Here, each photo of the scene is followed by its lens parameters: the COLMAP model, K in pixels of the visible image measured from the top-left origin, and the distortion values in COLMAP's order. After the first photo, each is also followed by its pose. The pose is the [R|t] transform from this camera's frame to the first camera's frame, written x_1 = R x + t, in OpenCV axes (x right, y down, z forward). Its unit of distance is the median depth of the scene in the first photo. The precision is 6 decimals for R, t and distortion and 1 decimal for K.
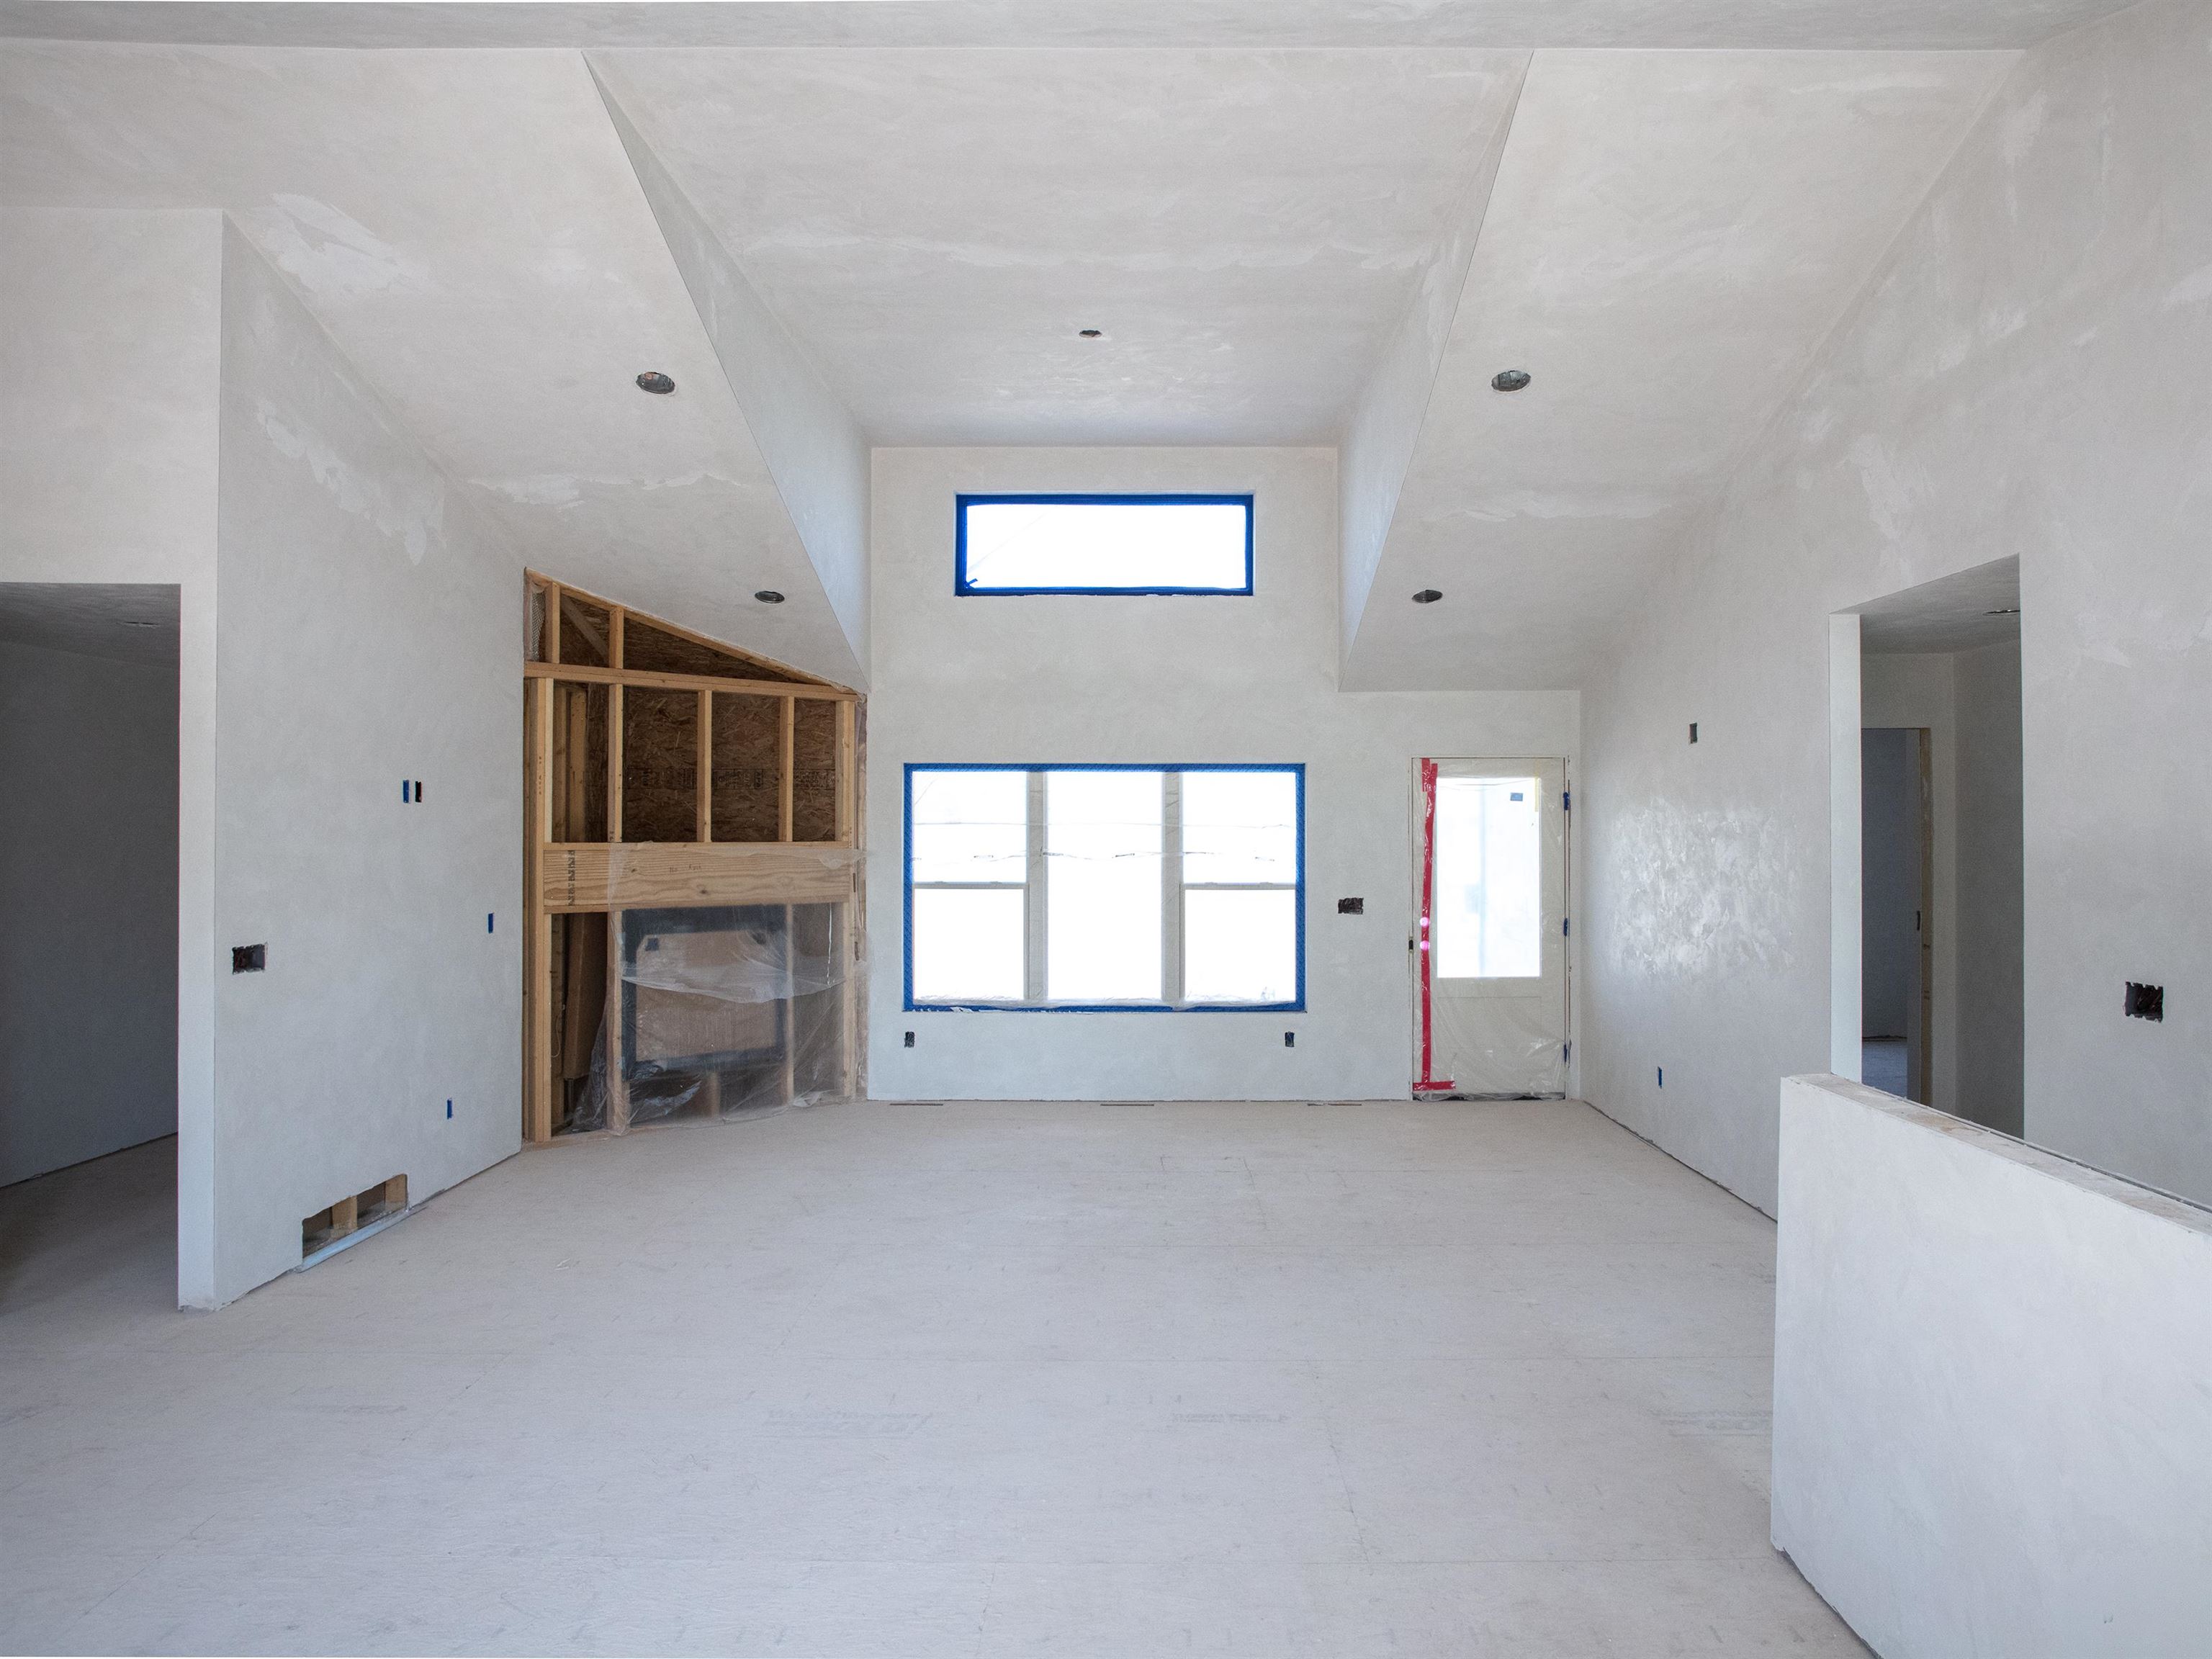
lens RADIAL K [[1362.2, 0, 1145.3], [0, 1362.2, 758.0], [0, 0, 1]] dist [-0.075809, 0.051651]
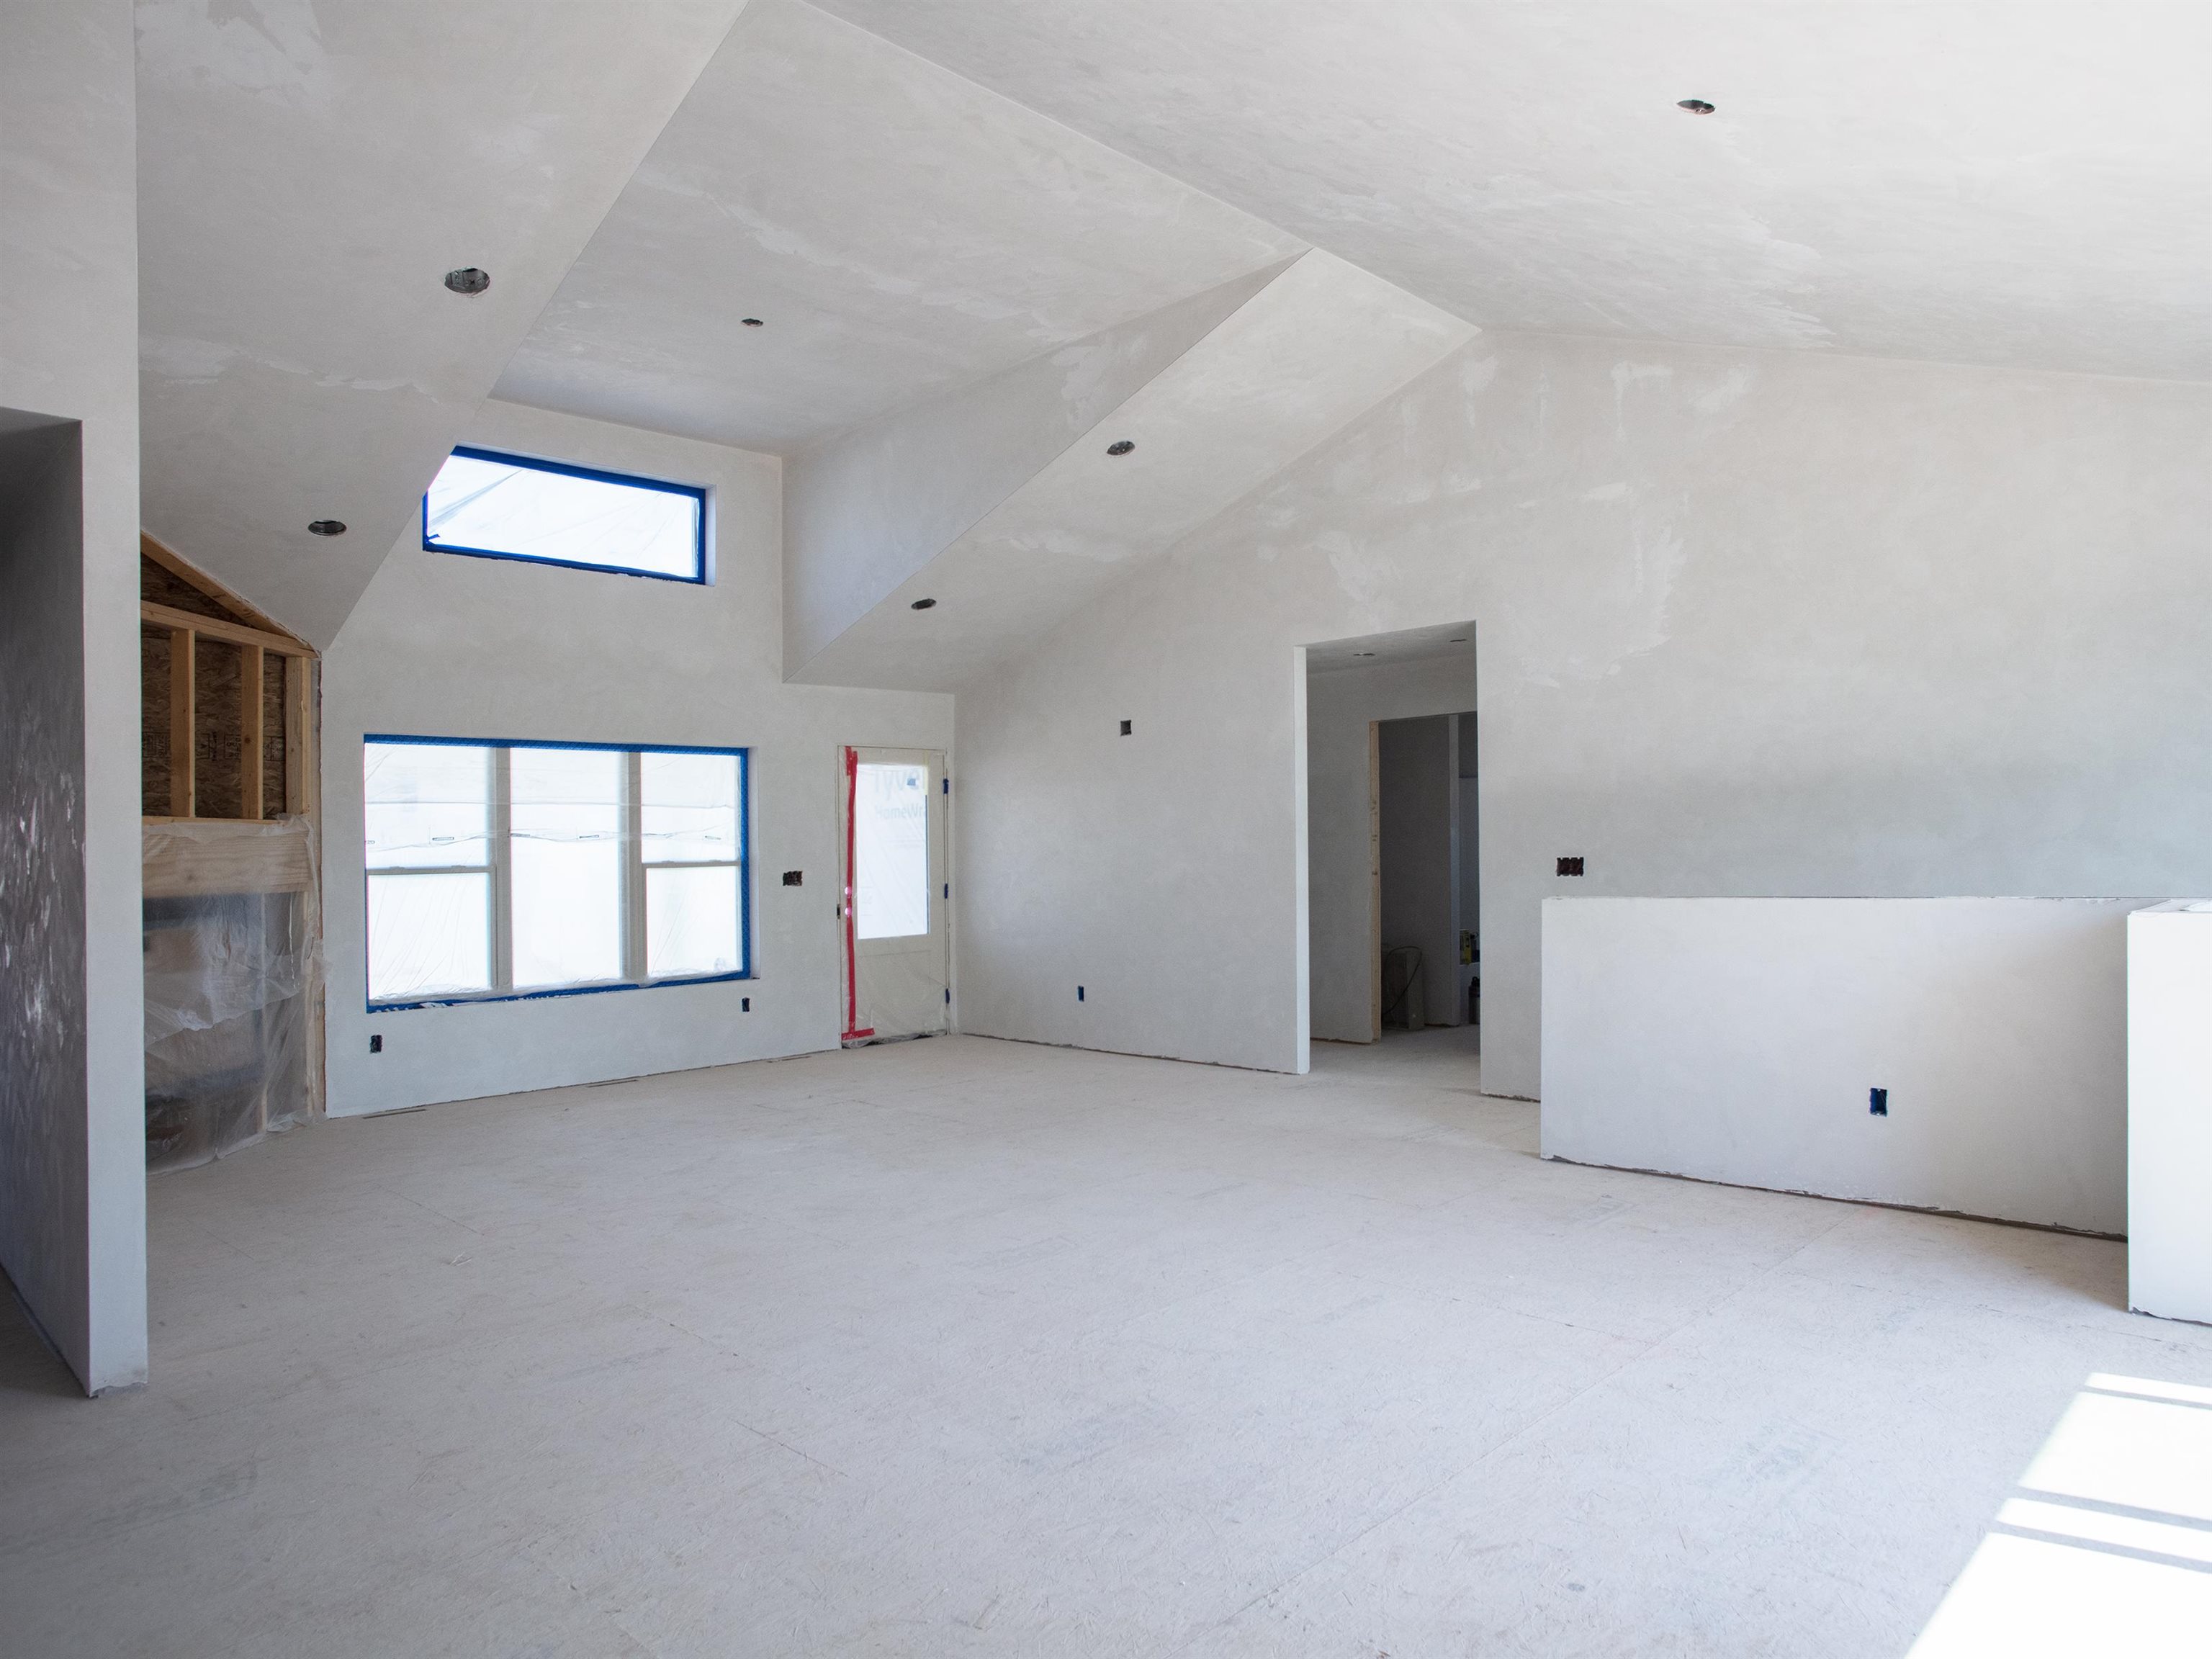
lens RADIAL K [[1379.3, 0, 1097.1], [0, 1379.3, 804.3], [0, 0, 1]] dist [-0.054741, 0.002375]
pose [[0.713854, 0.003532, 0.700286, -0.456198], [-0.013344, 0.999874, 0.008560, 0.036601], [-0.700168, -0.015455, 0.713811, 0.035942]]
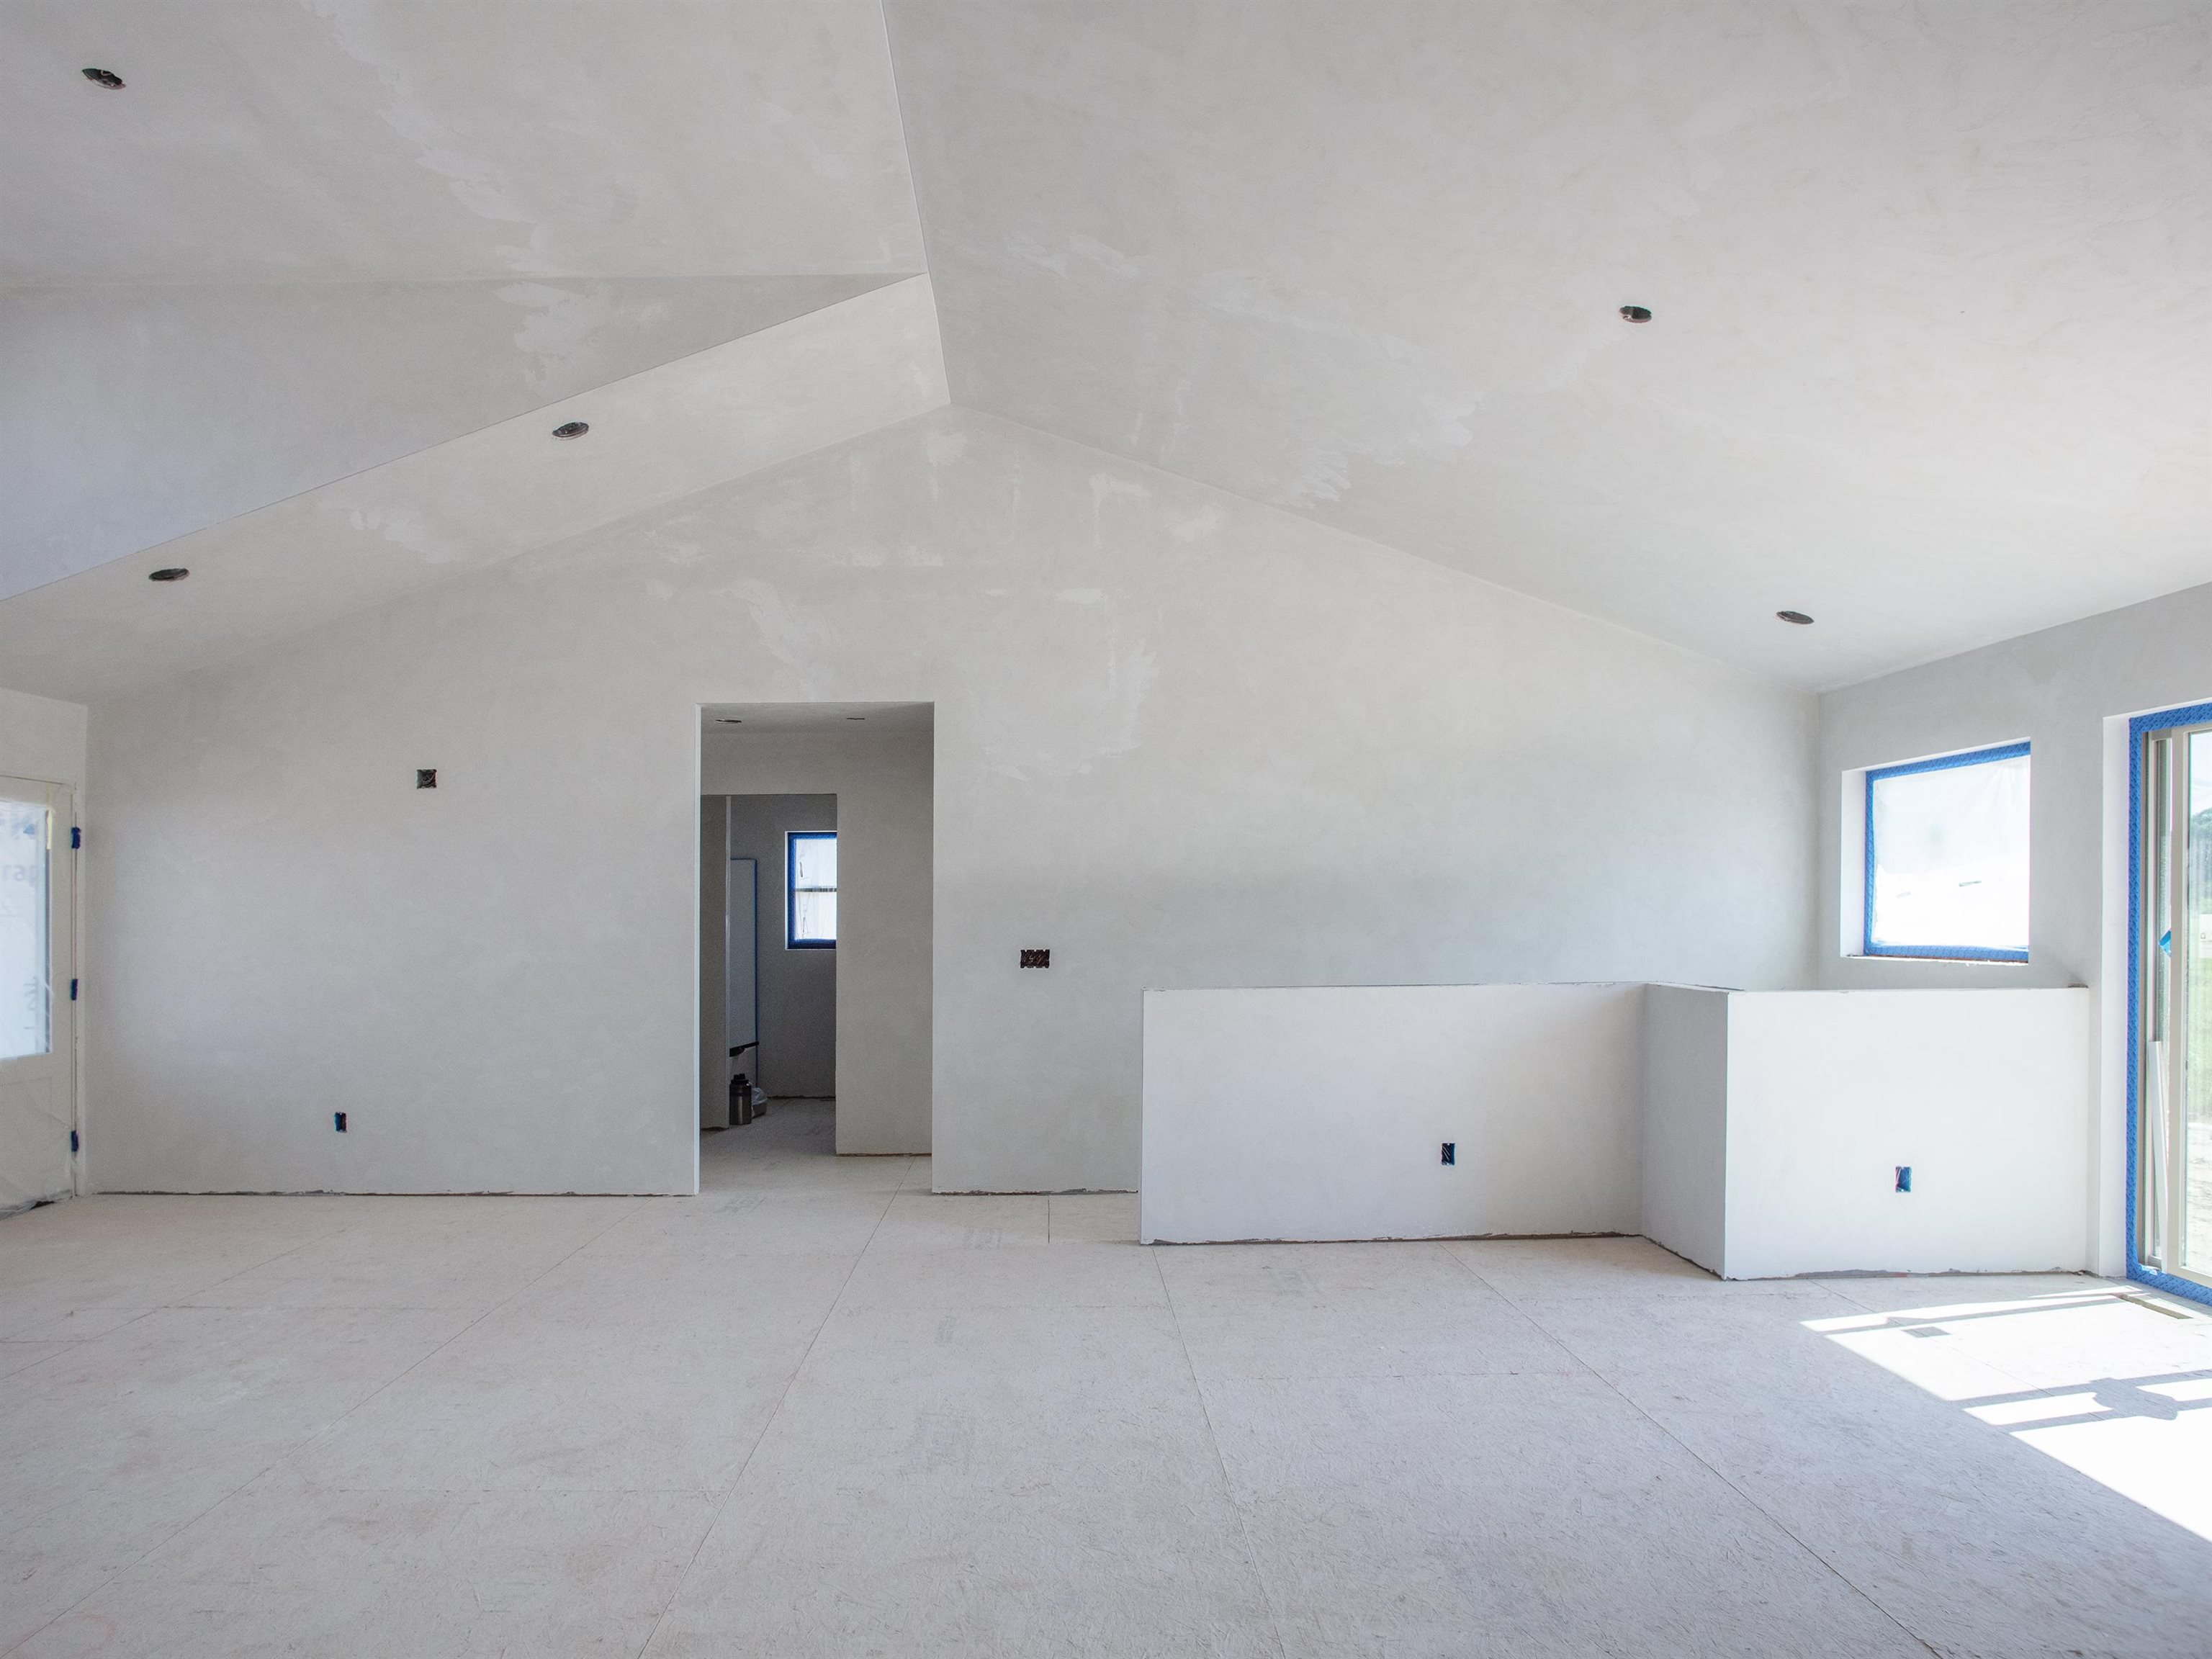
lens RADIAL K [[1427.3, 0, 1042.1], [0, 1427.3, 910.3], [0, 0, 1]] dist [-0.083710, 0.057597]
pose [[0.008106, 0.004260, 0.999958, -0.542344], [-0.049334, 0.998775, -0.003855, 0.051233], [-0.998749, -0.049301, 0.008307, 0.409323]]
